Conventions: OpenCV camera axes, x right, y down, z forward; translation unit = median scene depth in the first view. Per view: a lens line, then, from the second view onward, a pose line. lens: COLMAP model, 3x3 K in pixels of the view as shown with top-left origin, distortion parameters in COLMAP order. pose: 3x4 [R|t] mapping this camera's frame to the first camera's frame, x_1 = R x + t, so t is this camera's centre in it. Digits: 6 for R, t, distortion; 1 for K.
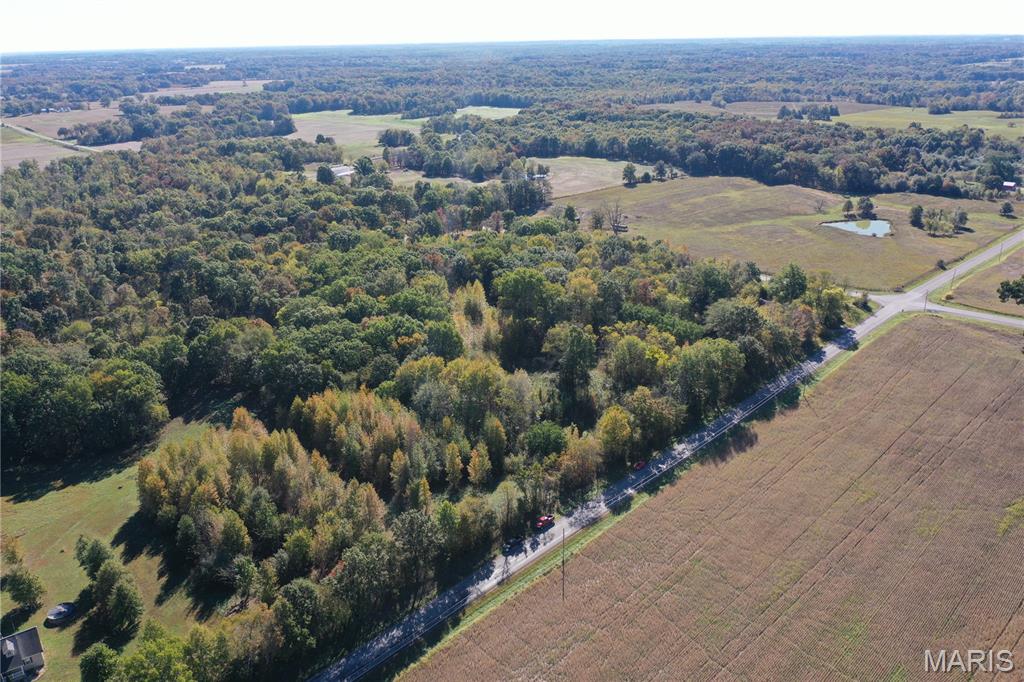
lens RADIAL K [[791.7, 0, 504.5], [0, 791.7, 346.4], [0, 0, 1]] dist [-0.020402, -0.006525]
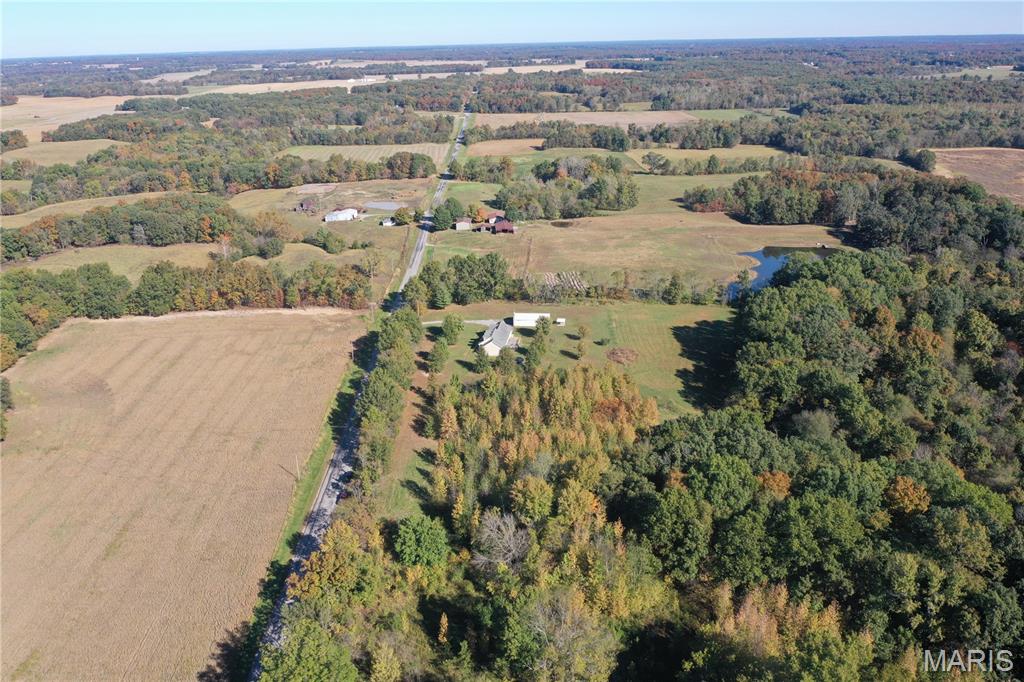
lens RADIAL K [[791.7, 0, 515.7], [0, 791.7, 338.2], [0, 0, 1]] dist [-0.020402, -0.006525]
pose [[-0.688893, 0.285174, -0.666410, 0.465516], [-0.231073, 0.784998, 0.574790, -0.540677], [0.687045, 0.549959, -0.474883, 1.295683]]
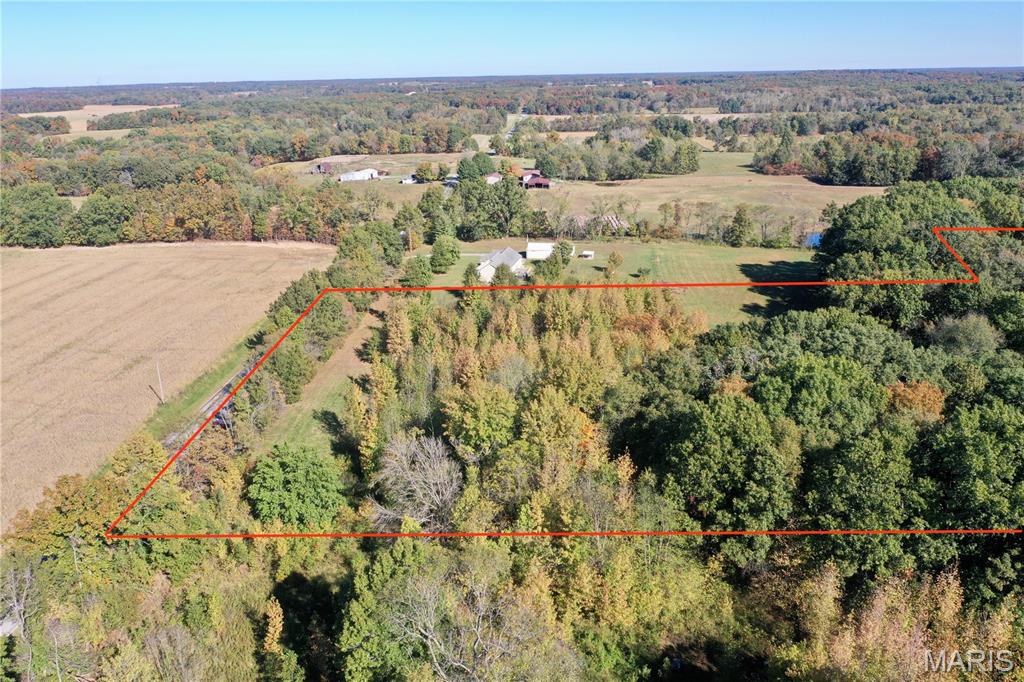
lens RADIAL K [[791.7, 0, 514.1], [0, 791.7, 341.0], [0, 0, 1]] dist [-0.020402, -0.006525]
pose [[-0.747932, 0.243837, -0.617367, 0.229155], [-0.208064, 0.797088, 0.566886, -0.260968], [0.630324, 0.552443, -0.545434, 1.257973]]
